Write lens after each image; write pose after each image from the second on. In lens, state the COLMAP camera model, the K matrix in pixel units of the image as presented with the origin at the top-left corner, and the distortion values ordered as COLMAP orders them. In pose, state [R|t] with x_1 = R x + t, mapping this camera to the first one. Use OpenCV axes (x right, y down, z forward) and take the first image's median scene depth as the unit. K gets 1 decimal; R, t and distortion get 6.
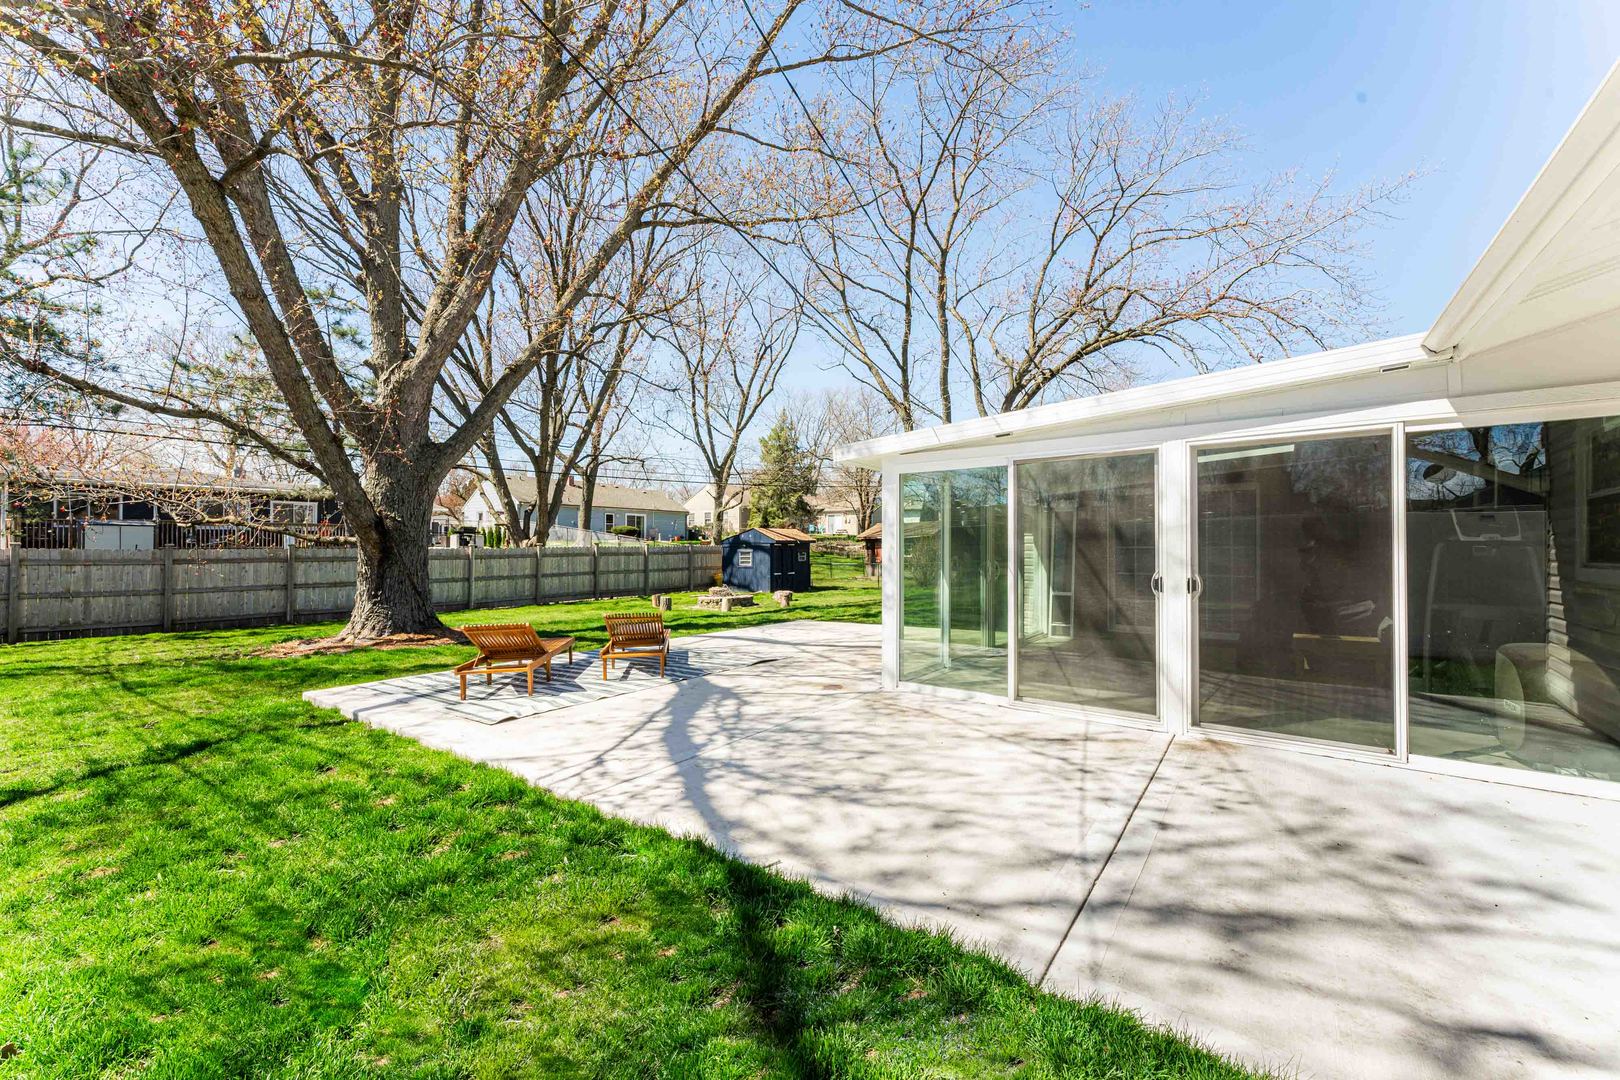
lens RADIAL K [[647.1, 0, 808.7], [0, 647.1, 541.7], [0, 0, 1]] dist [-0.001927, -0.000133]
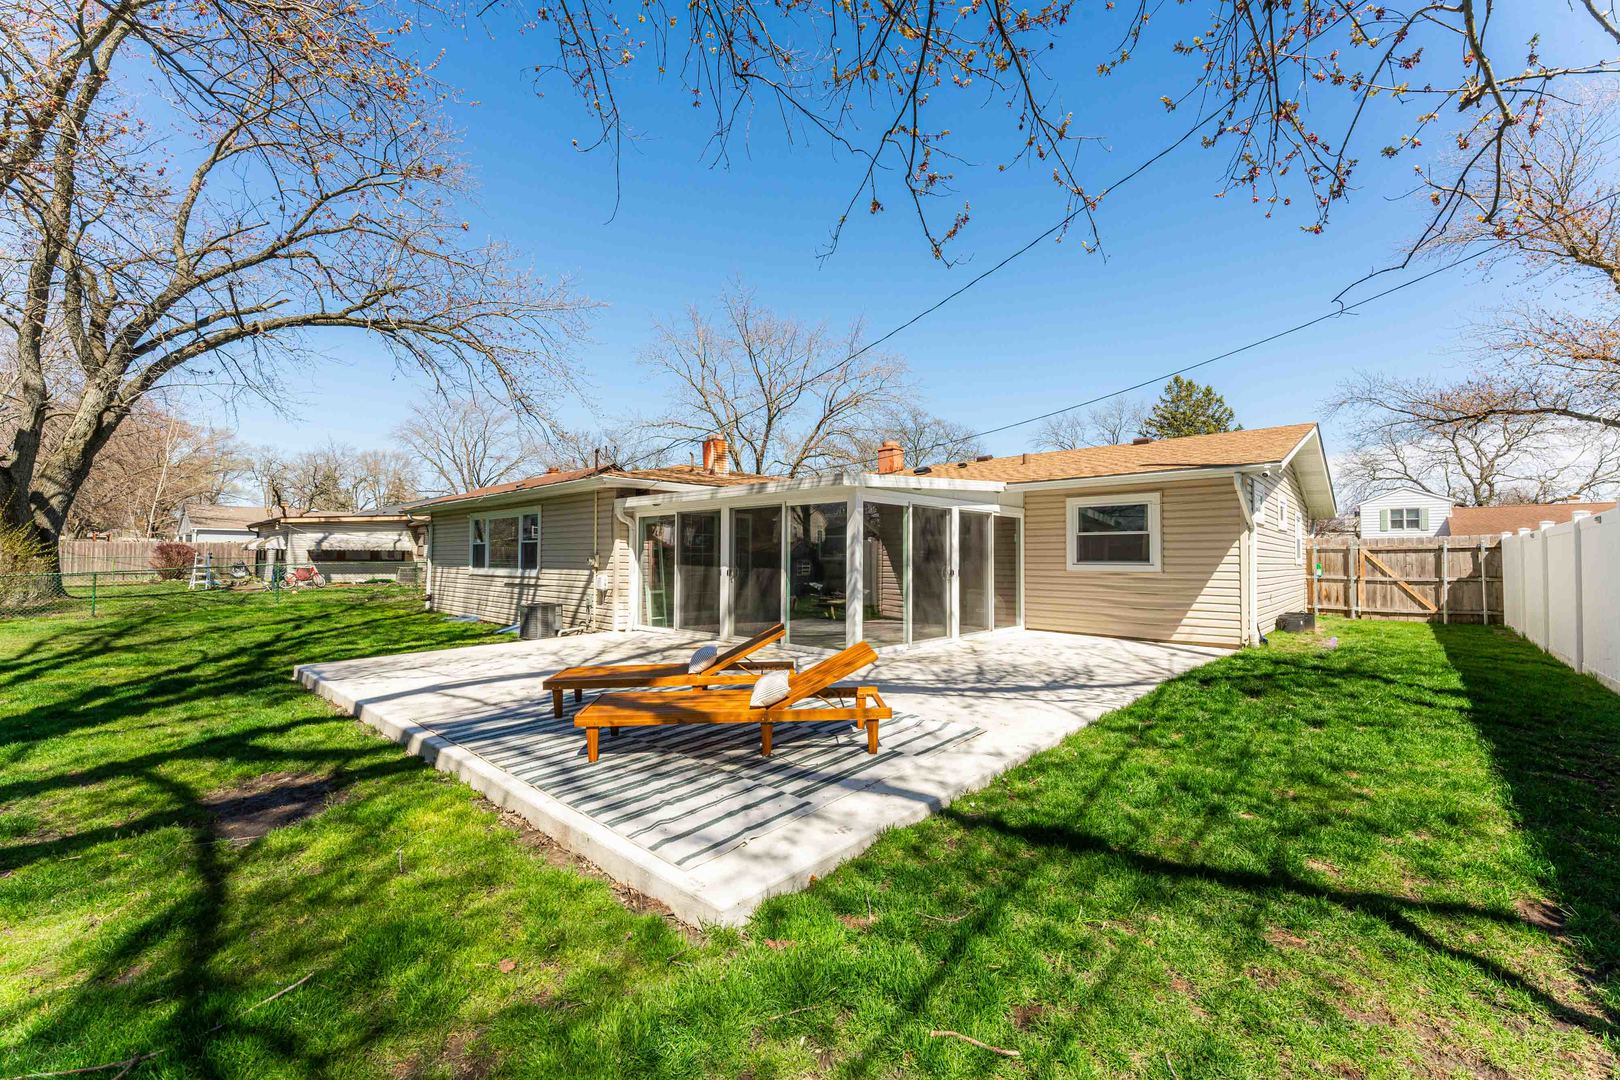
lens RADIAL K [[647.1, 0, 808.7], [0, 647.1, 541.7], [0, 0, 1]] dist [-0.001927, -0.000133]
pose [[0.112669, 0.027410, 0.993254, -0.297075], [-0.018325, 0.999507, -0.025504, 0.004606], [-0.993464, -0.015328, 0.113116, 0.228238]]
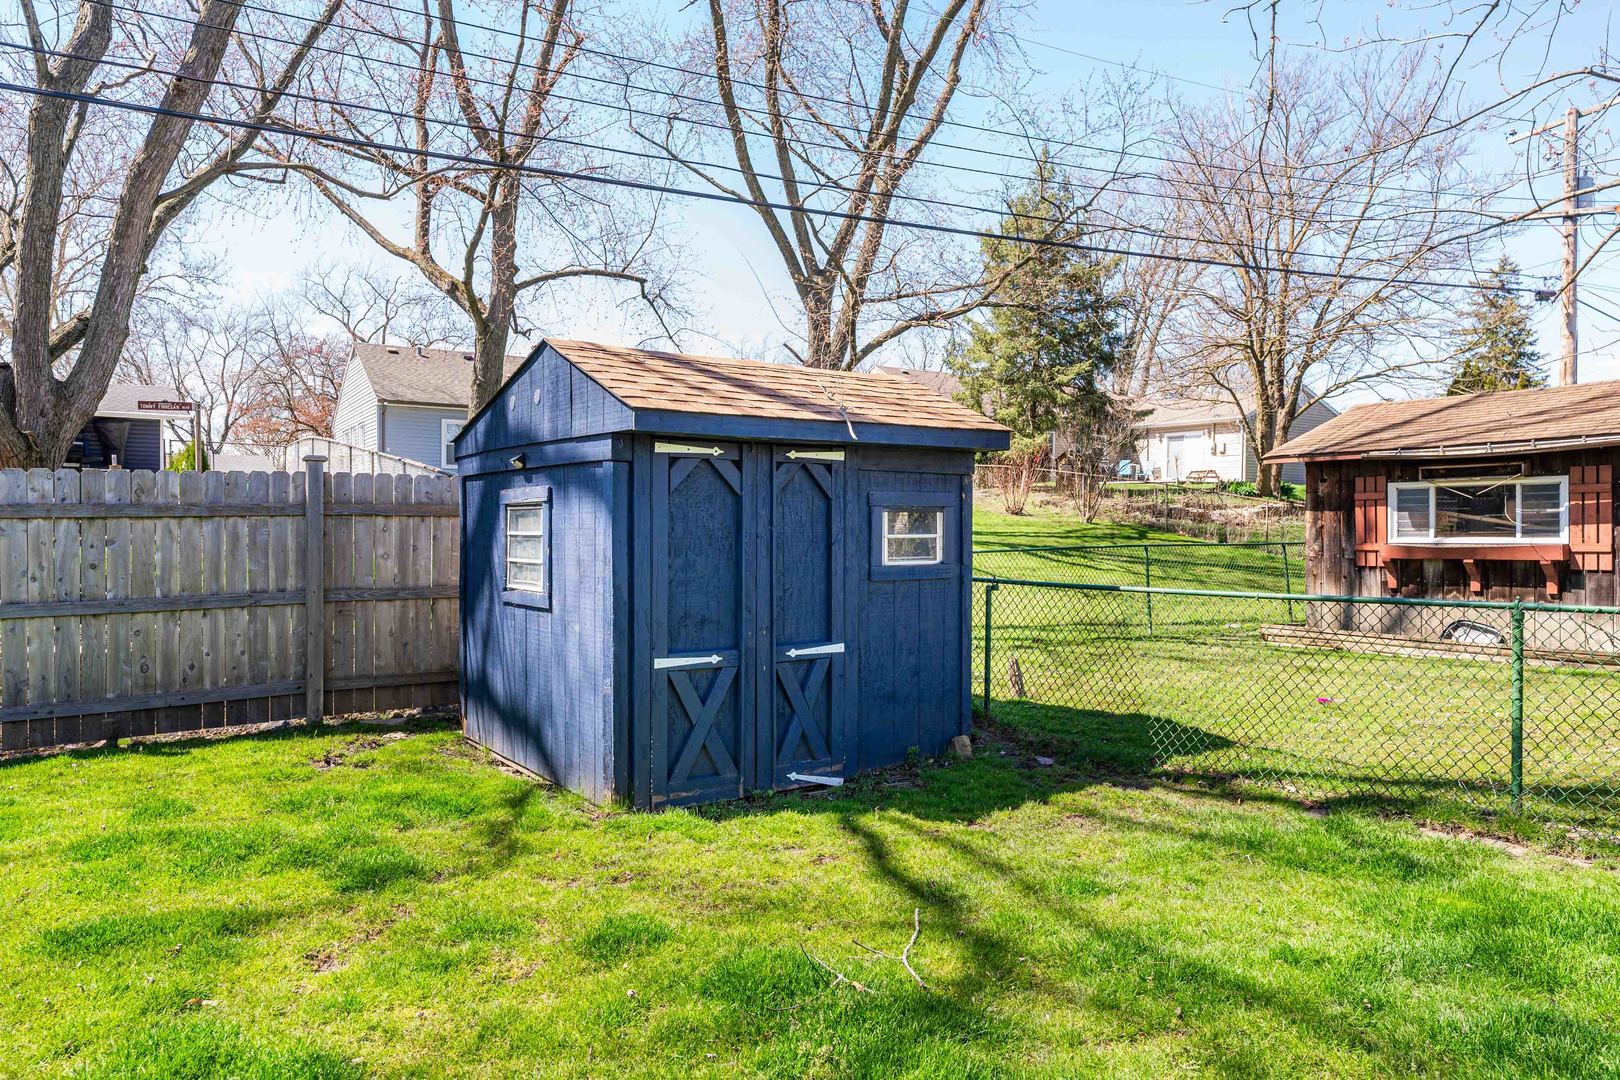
lens RADIAL K [[1035.6, 0, 814.5], [0, 1035.6, 541.5], [0, 0, 1]] dist [0.000460, 0.001069]
pose [[0.952717, 0.013128, -0.303575, 0.043762], [-0.004107, 0.999531, 0.030335, 0.017551], [0.303831, -0.027654, 0.952325, 0.805142]]
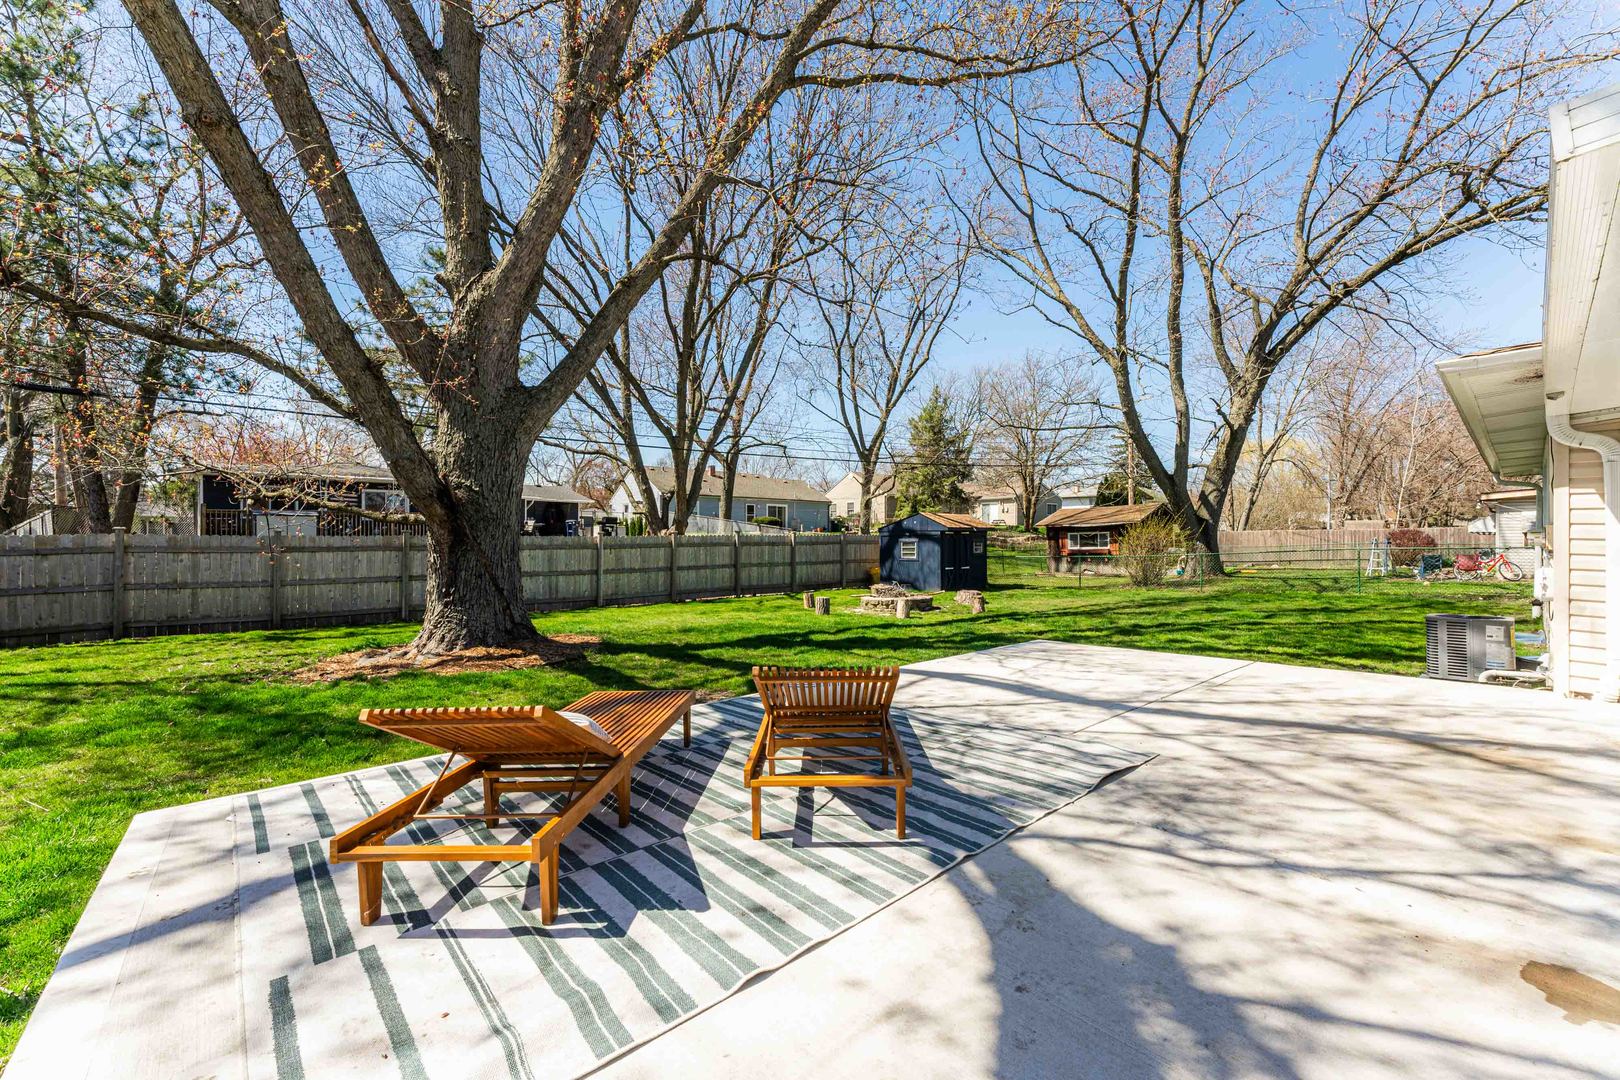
lens RADIAL K [[648.3, 0, 804.5], [0, 648.3, 541.5], [0, 0, 1]] dist [0.000058, -0.000067]
pose [[0.977084, -0.001022, -0.212850, -0.053086], [0.002812, 0.999963, 0.008111, 0.008524], [0.212834, -0.008524, 0.977051, 0.163188]]
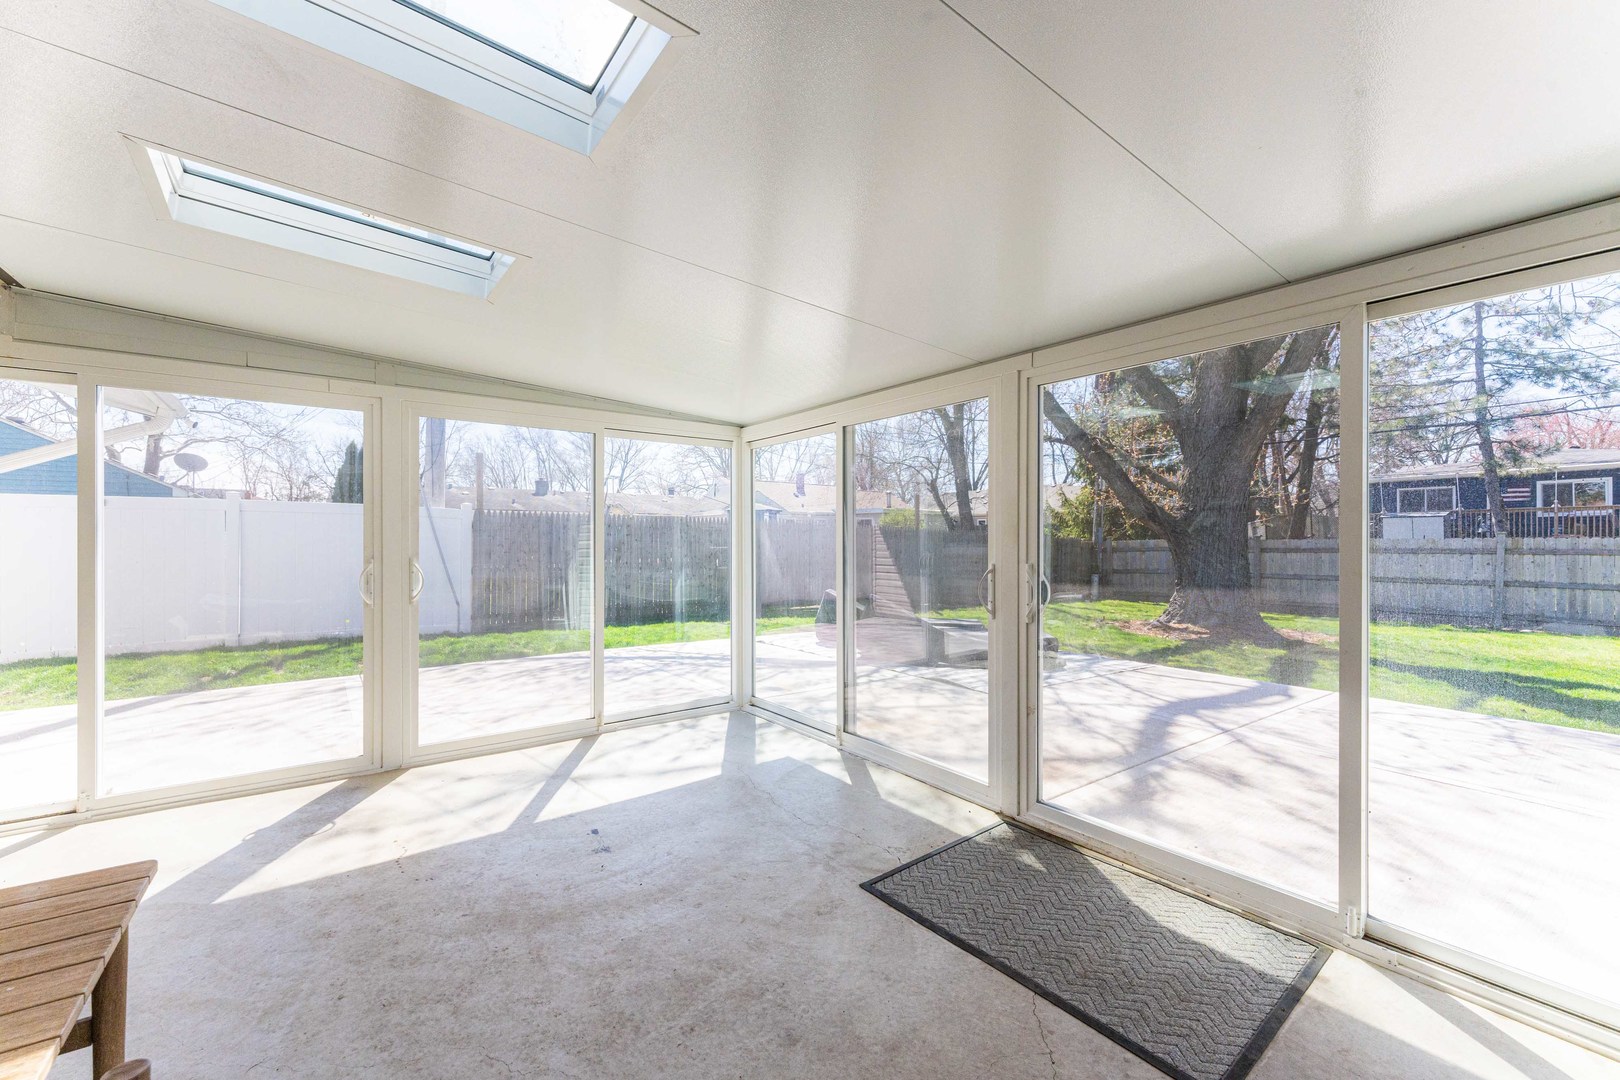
lens RADIAL K [[648.3, 0, 804.5], [0, 648.3, 541.5], [0, 0, 1]] dist [0.000058, -0.000067]
pose [[-0.296221, 0.000330, -0.955119, 0.218571], [0.011625, 0.999927, -0.003259, 0.005266], [0.955049, -0.012069, -0.296203, 0.322585]]
